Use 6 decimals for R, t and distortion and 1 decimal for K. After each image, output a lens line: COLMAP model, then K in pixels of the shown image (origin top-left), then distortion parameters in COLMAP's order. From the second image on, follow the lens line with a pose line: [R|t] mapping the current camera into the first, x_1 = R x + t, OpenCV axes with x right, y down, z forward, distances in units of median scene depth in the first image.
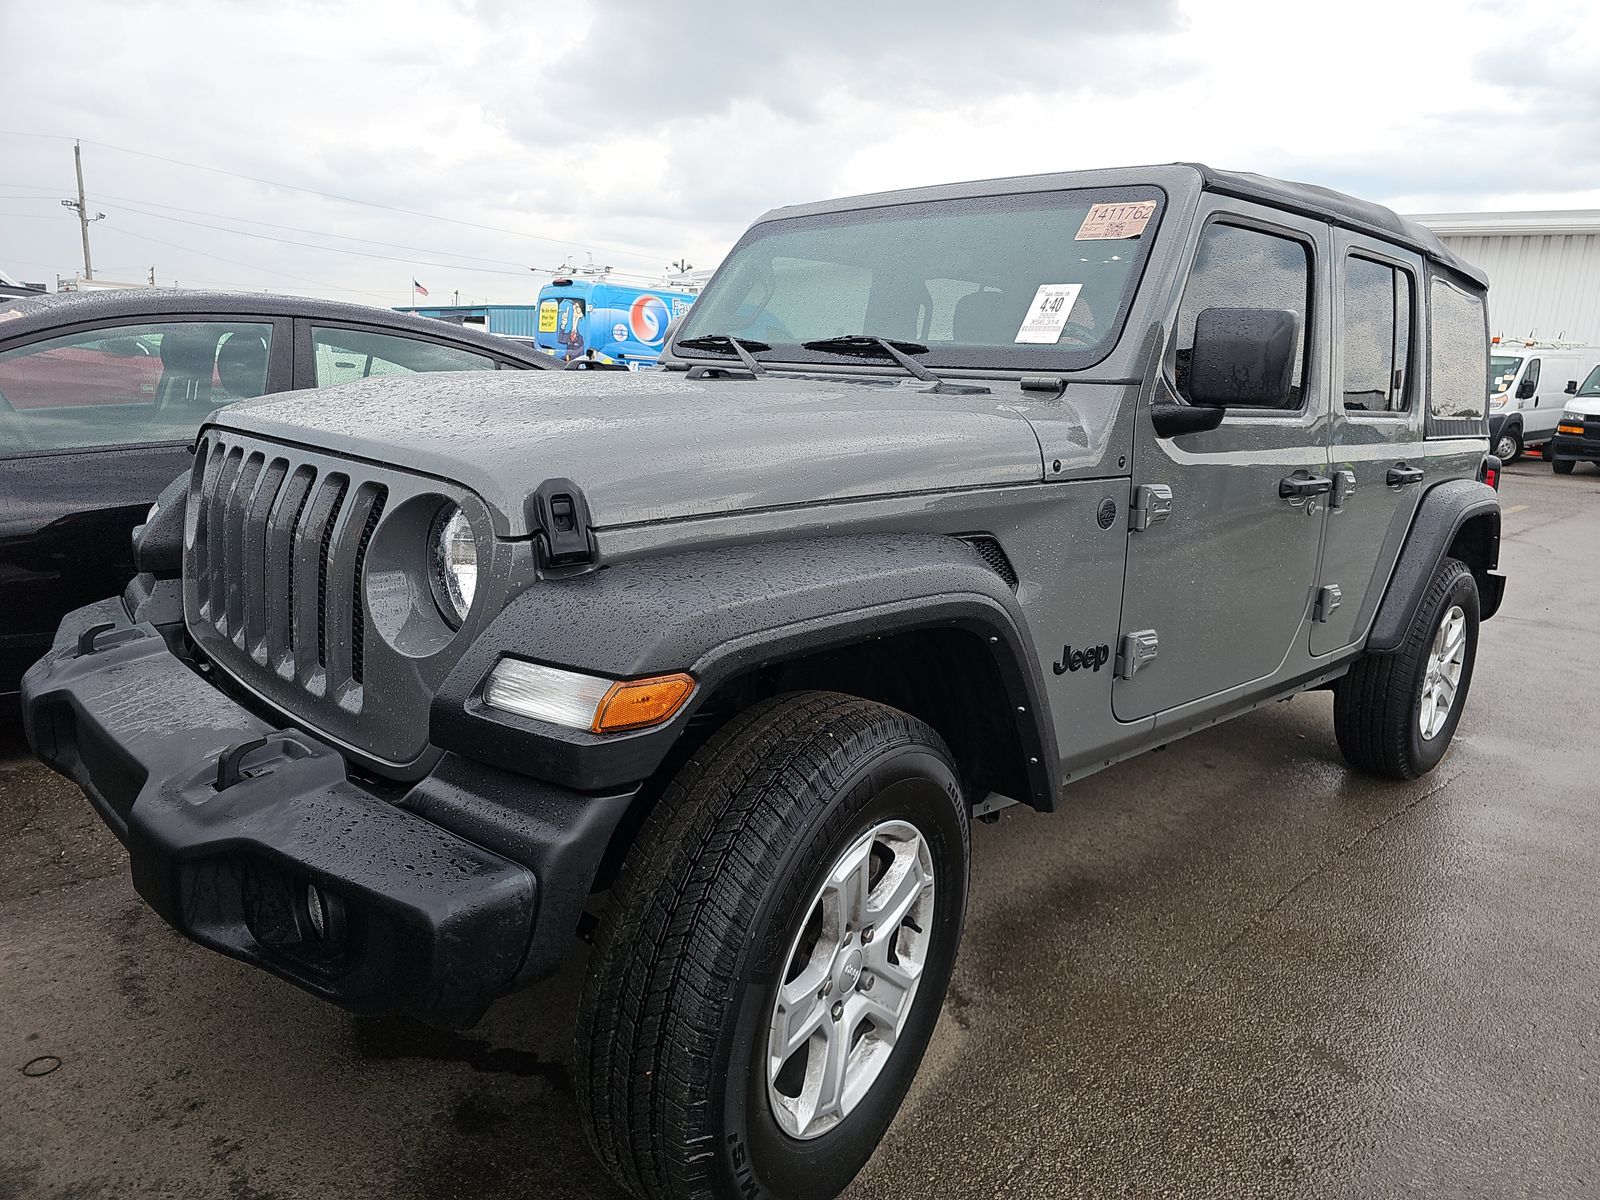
lens RADIAL K [[1083.5, 0, 800.0], [0, 1083.5, 600.0], [0, 0, 1]] dist [-0.025190, 0.001031]
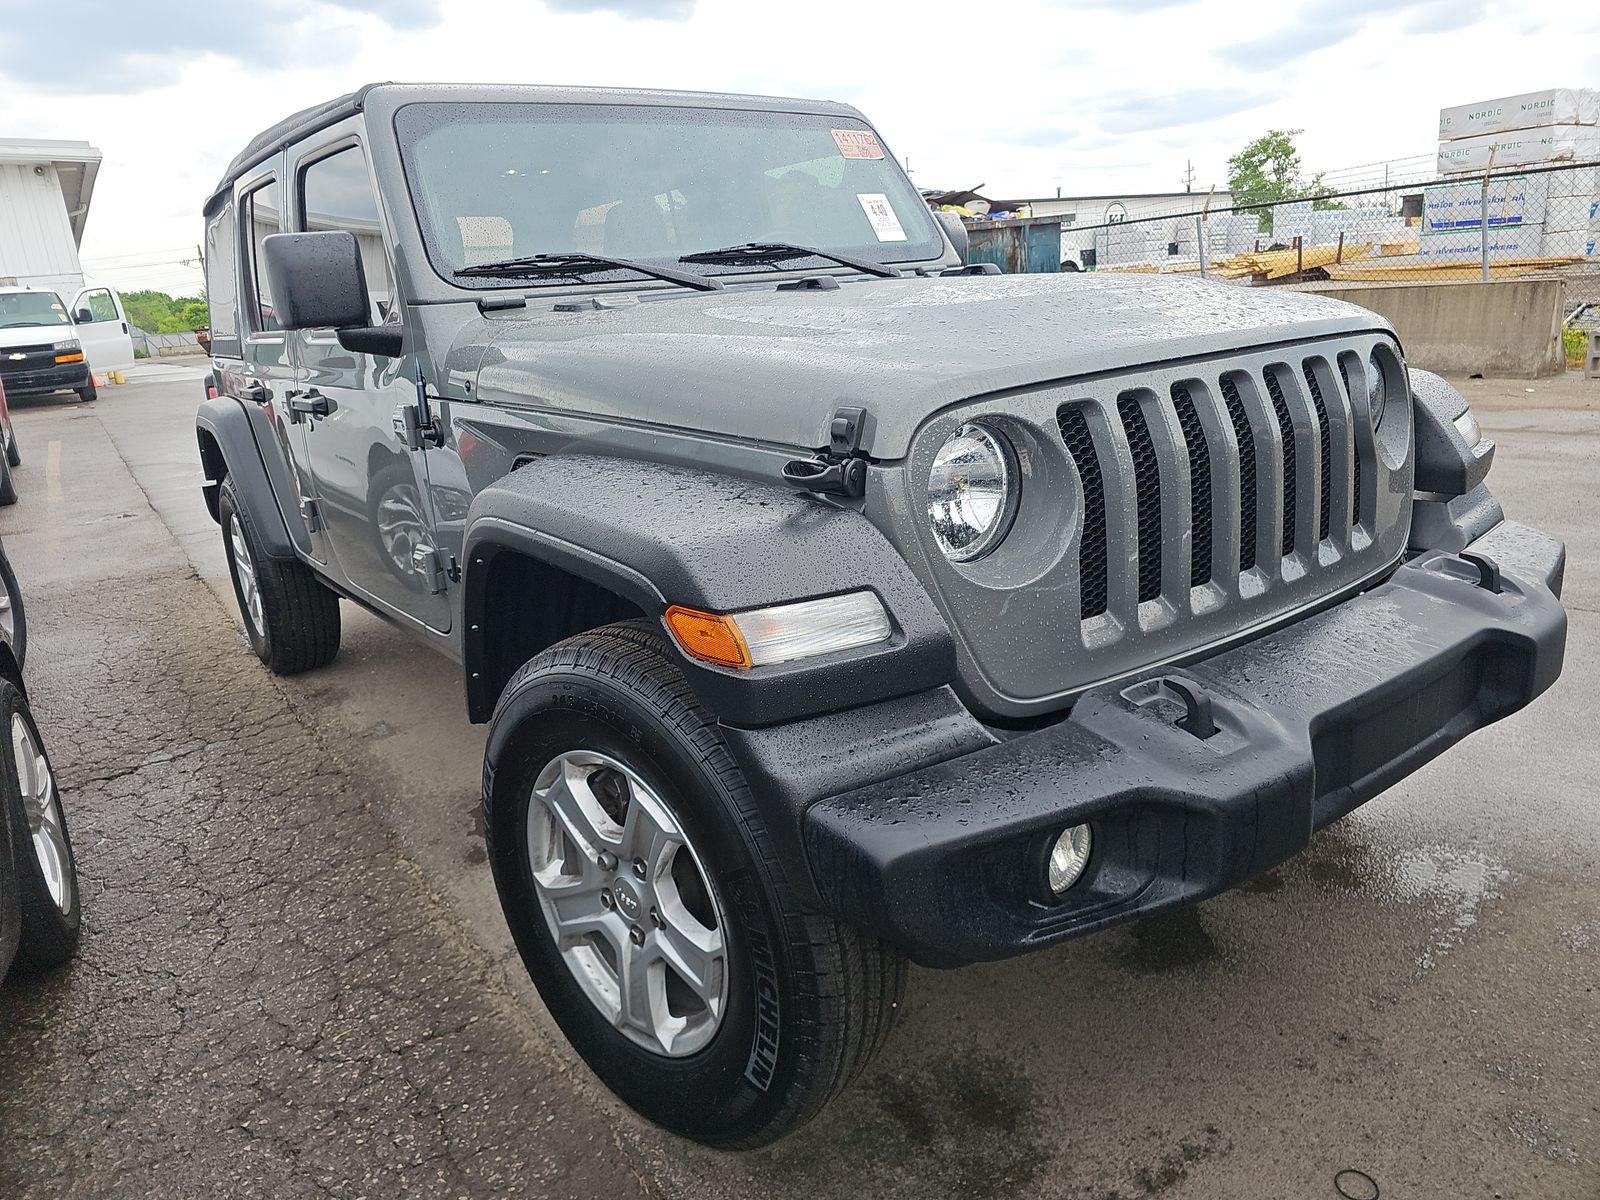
lens RADIAL K [[1083.5, 0, 800.0], [0, 1083.5, 600.0], [0, 0, 1]] dist [-0.025190, 0.001031]
pose [[0.132632, -0.333788, 0.933271, -0.914936], [0.281019, 0.915615, 0.287537, -0.201802], [-0.950493, 0.224130, 0.215241, 0.758118]]
